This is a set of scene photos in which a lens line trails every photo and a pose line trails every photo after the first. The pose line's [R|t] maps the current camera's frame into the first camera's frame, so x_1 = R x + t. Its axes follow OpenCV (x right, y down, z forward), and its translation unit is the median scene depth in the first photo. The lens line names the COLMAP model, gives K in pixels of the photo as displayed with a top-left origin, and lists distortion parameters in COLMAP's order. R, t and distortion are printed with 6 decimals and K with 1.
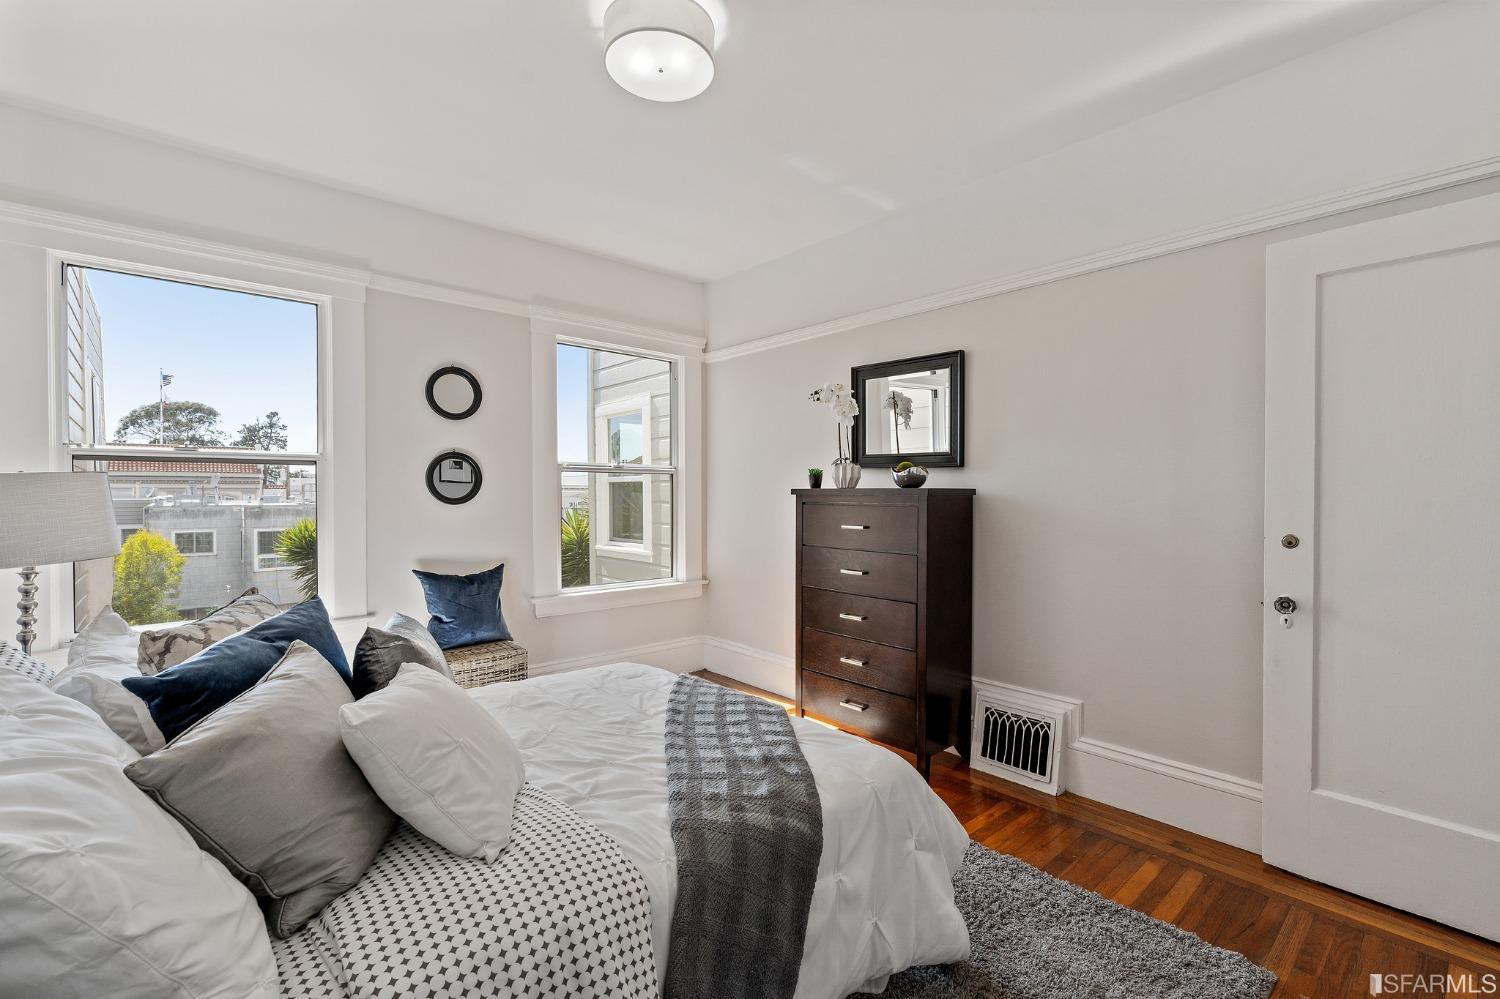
lens RADIAL K [[652.0, 0, 750.0], [0, 652.0, 499.5], [0, 0, 1]] dist [-0.000295, -0.000074]
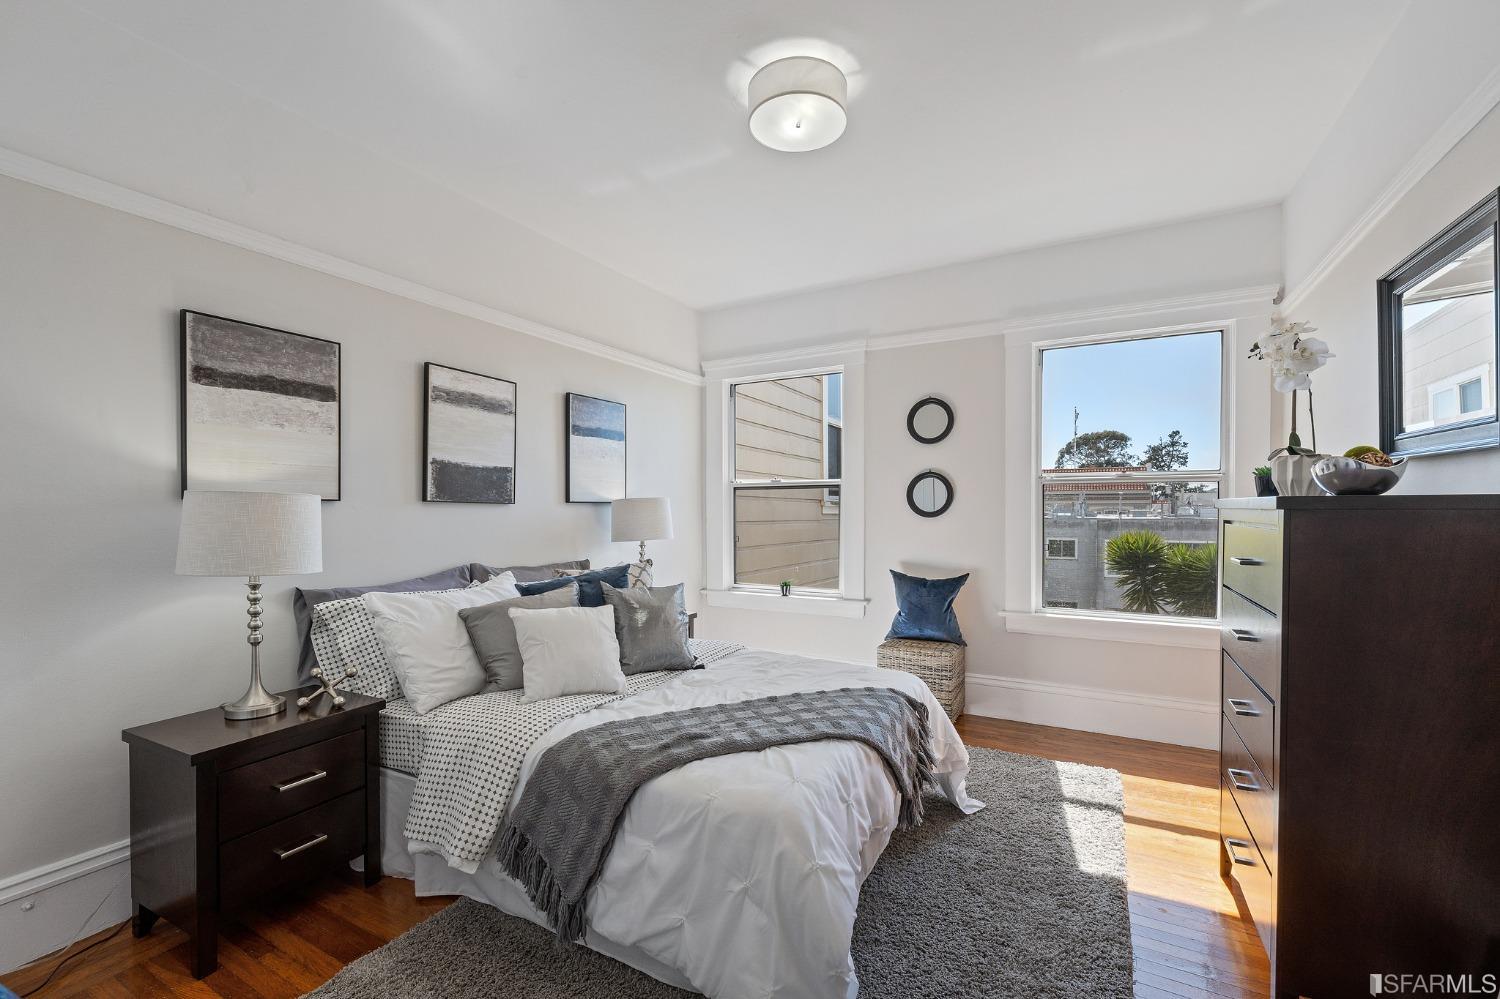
lens RADIAL K [[630.3, 0, 747.5], [0, 630.3, 519.7], [0, 0, 1]] dist [-0.000844, -0.000012]
pose [[0.333996, 0.015492, -0.942447, 0.491504], [-0.006644, 0.999879, 0.014082, -0.001609], [0.942551, 0.001558, 0.334058, 0.322955]]
